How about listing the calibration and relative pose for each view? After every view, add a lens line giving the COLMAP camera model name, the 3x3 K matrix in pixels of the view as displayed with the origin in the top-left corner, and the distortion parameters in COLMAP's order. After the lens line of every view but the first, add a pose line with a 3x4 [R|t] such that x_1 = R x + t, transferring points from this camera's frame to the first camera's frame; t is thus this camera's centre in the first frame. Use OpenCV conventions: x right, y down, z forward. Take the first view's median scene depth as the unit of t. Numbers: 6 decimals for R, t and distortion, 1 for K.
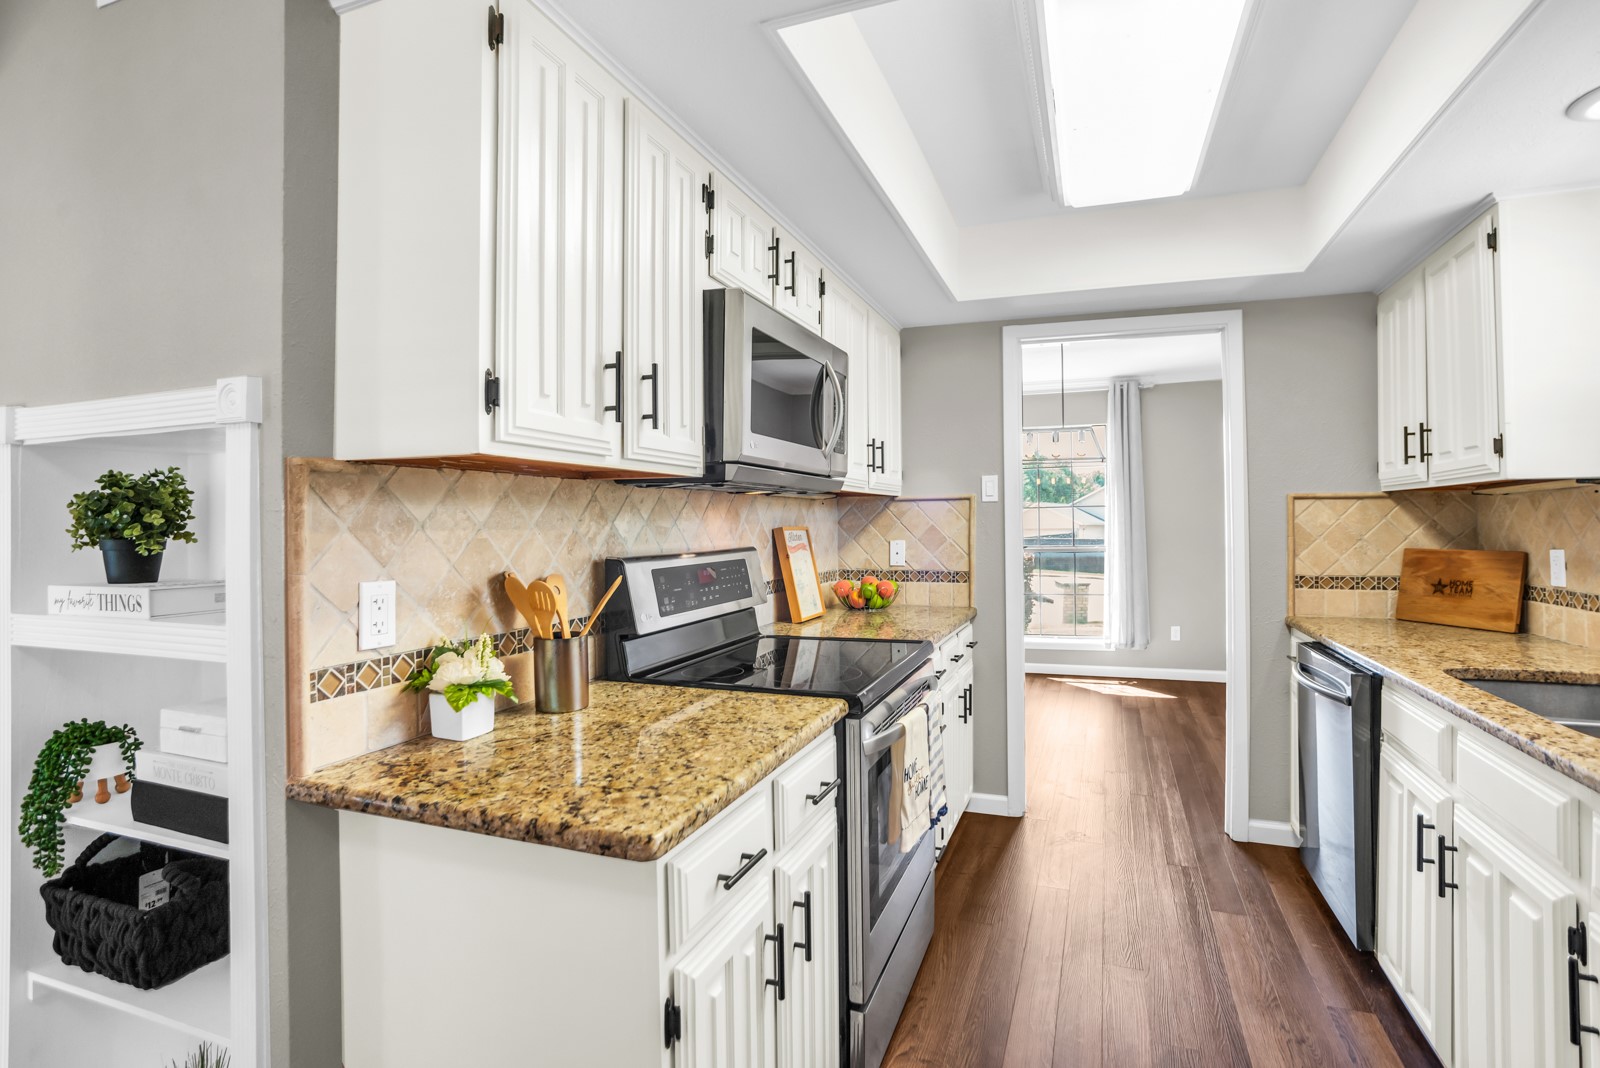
lens RADIAL K [[774.1, 0, 800.6], [0, 774.1, 529.5], [0, 0, 1]] dist [-0.025593, -0.000658]
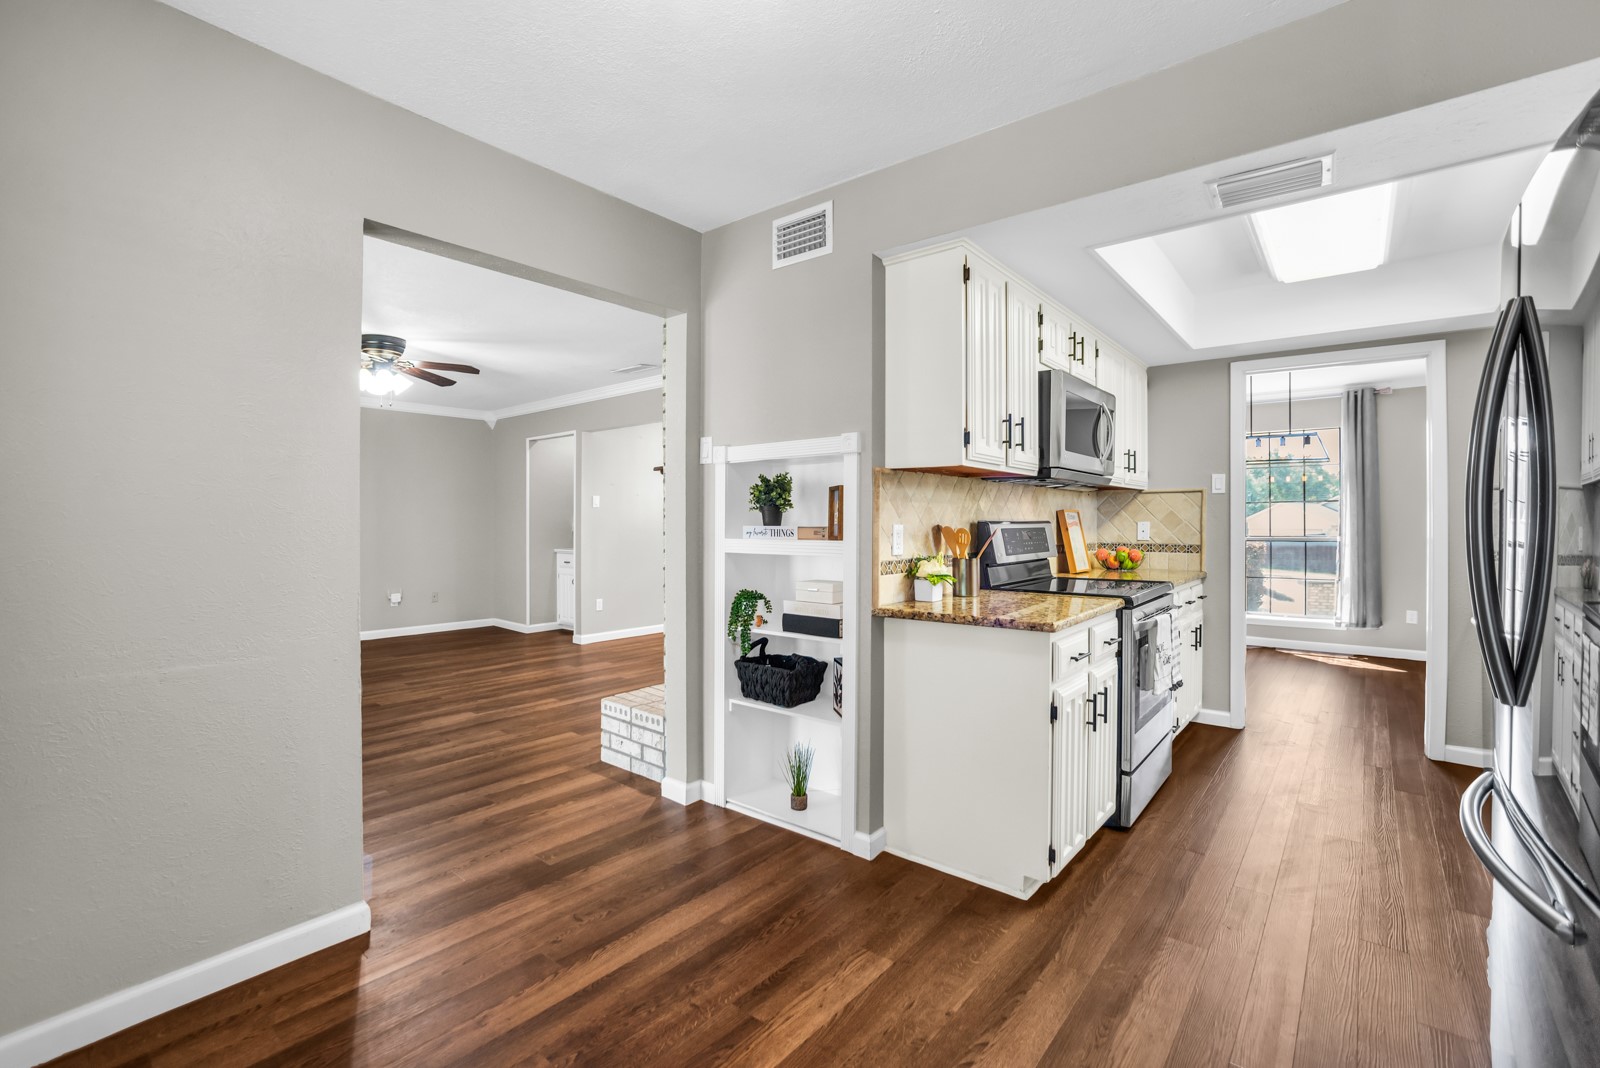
lens RADIAL K [[683.1, 0, 824.7], [0, 683.1, 528.2], [0, 0, 1]] dist [-0.013624, 0.002622]
pose [[0.957490, 0.011725, -0.288230, -0.134303], [-0.010689, 0.999930, 0.005166, 0.049289], [0.288270, -0.001865, 0.957547, -0.638411]]
